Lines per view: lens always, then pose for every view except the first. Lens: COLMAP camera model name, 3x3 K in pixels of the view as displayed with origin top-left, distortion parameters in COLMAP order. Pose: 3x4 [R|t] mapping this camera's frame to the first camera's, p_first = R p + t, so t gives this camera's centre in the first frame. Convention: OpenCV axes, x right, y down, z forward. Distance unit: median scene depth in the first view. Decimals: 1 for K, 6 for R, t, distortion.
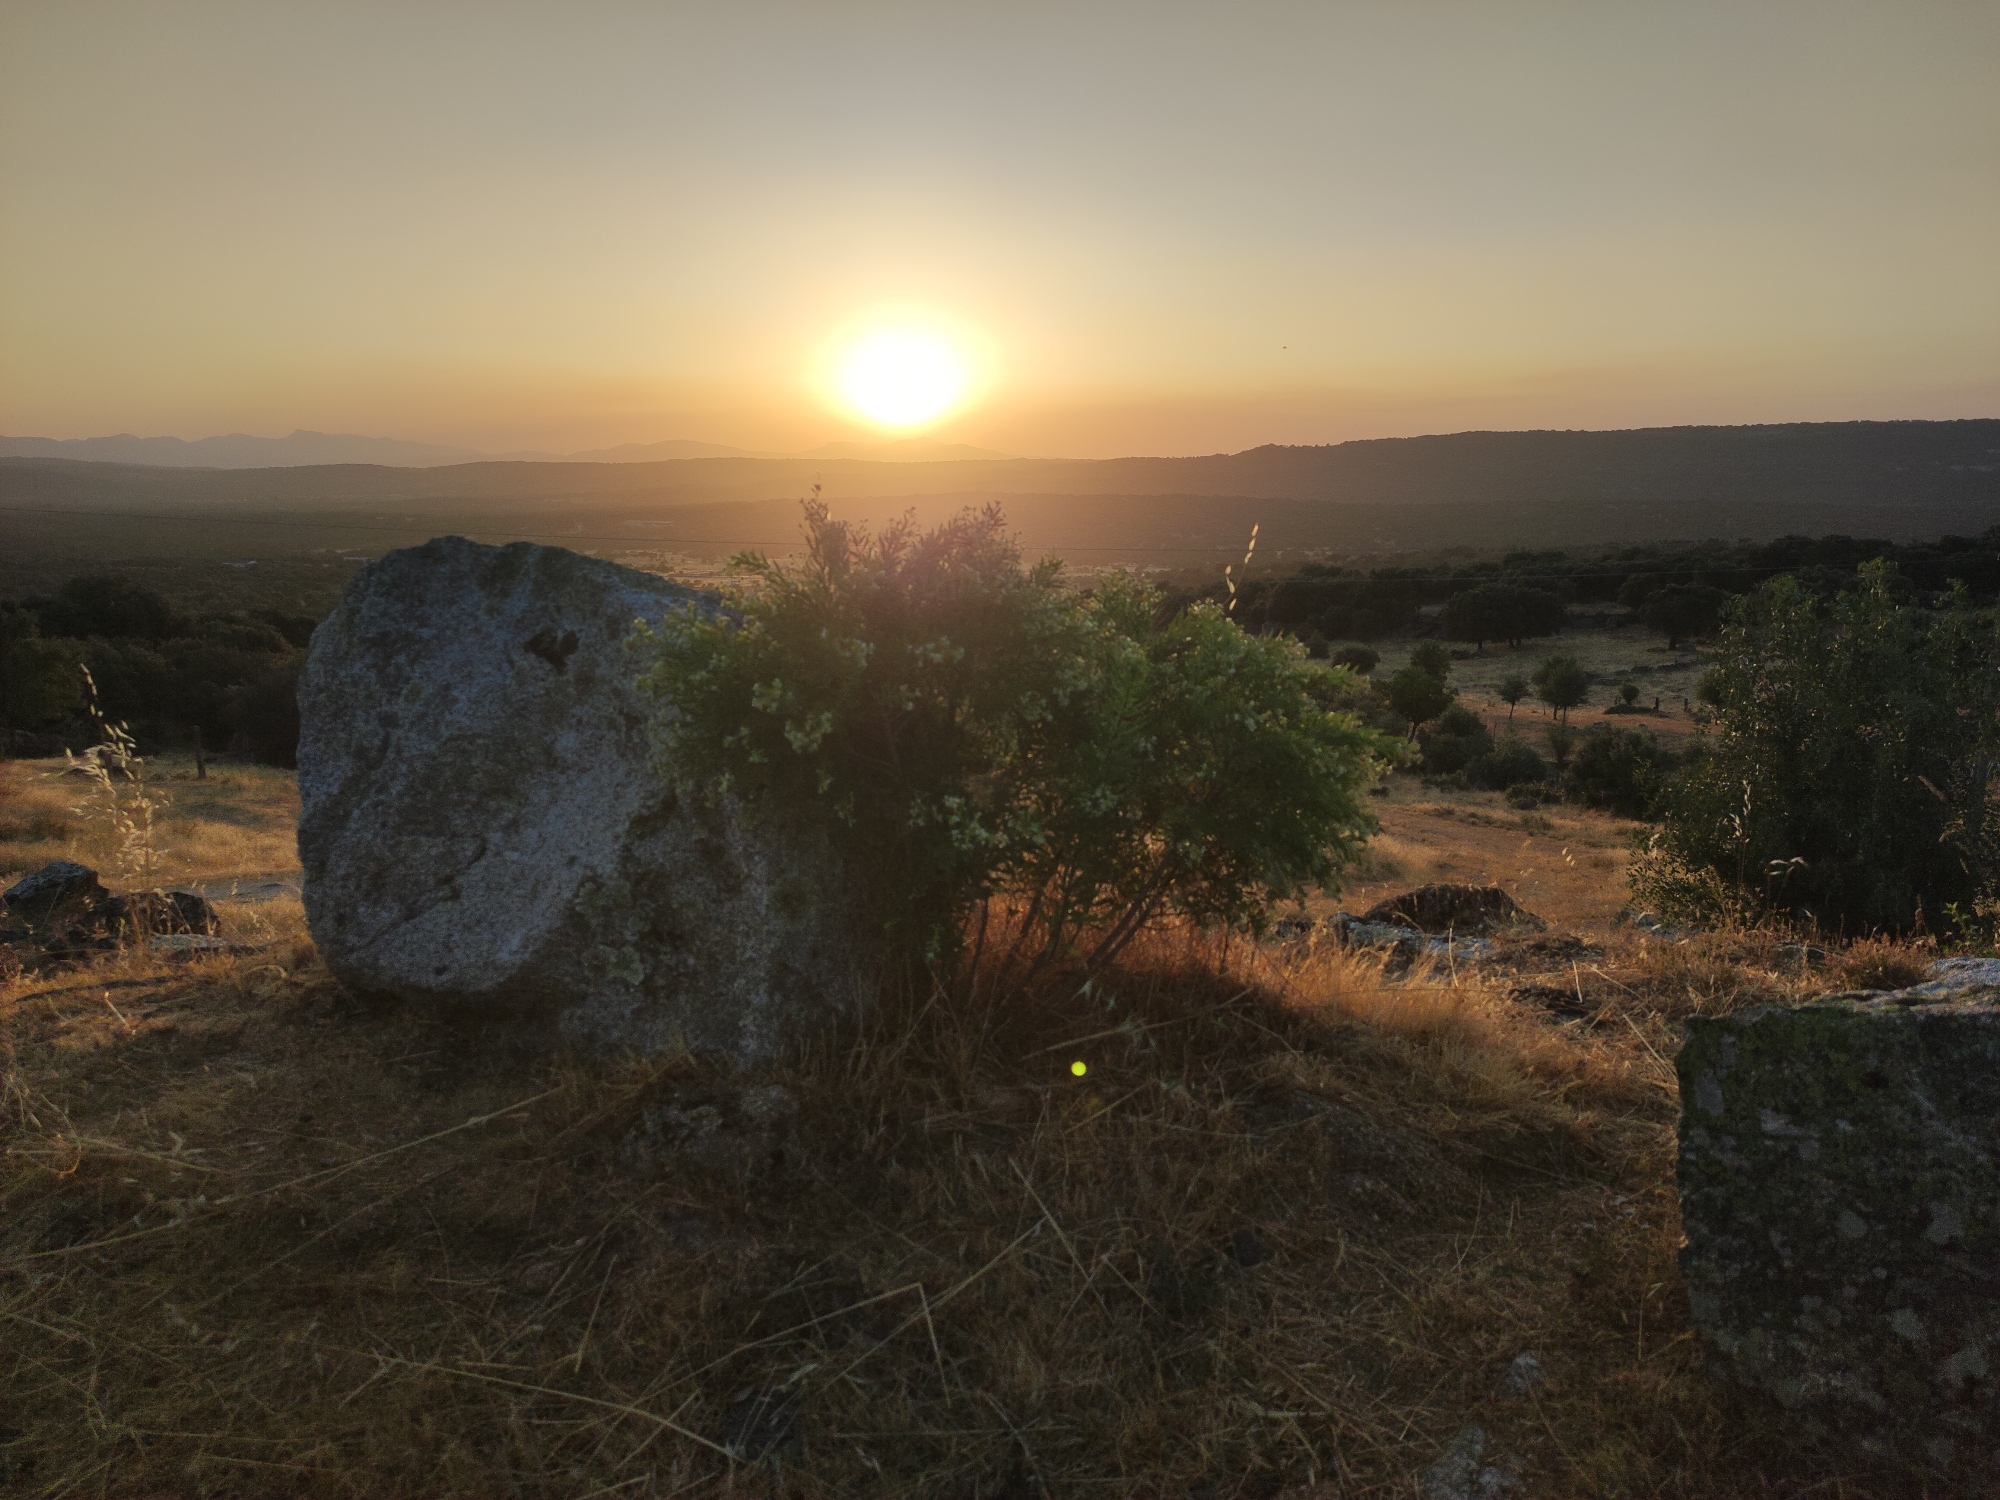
lens RADIAL K [[1429.4, 0, 1000.0], [0, 1429.4, 750.0], [0, 0, 1]] dist [0.052218, -0.051489]
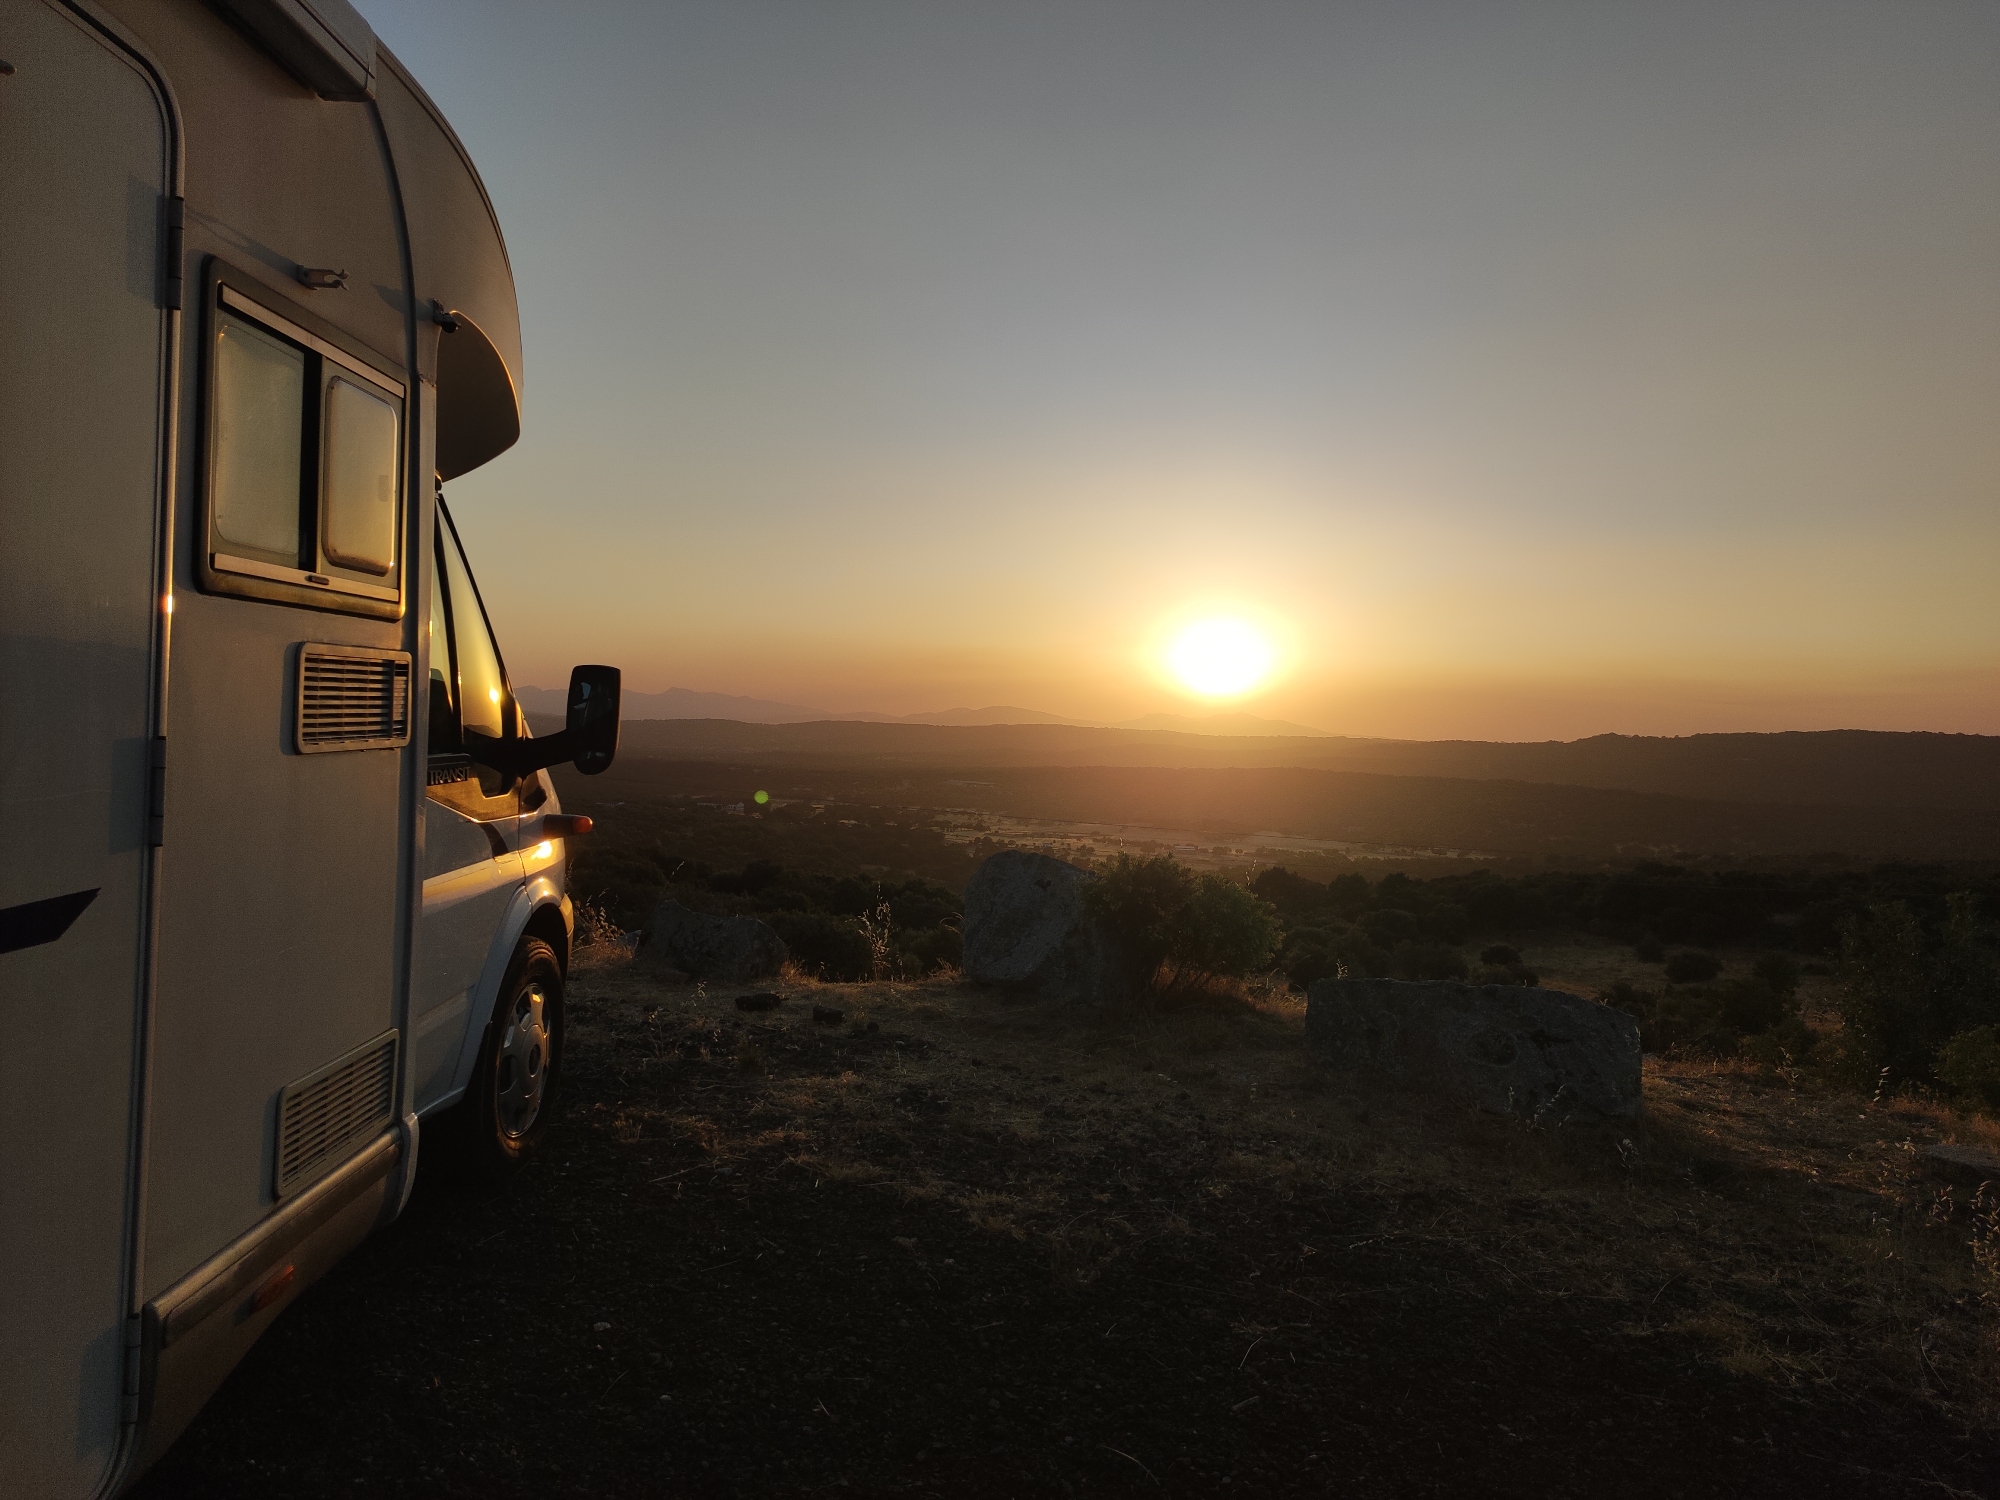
lens RADIAL K [[1429.4, 0, 1000.0], [0, 1429.4, 750.0], [0, 0, 1]] dist [0.052218, -0.051489]
pose [[0.975390, 0.042553, -0.216343, 0.315518], [-0.081997, 0.980832, -0.176762, 0.227869], [0.204675, 0.190151, 0.960183, -2.376945]]
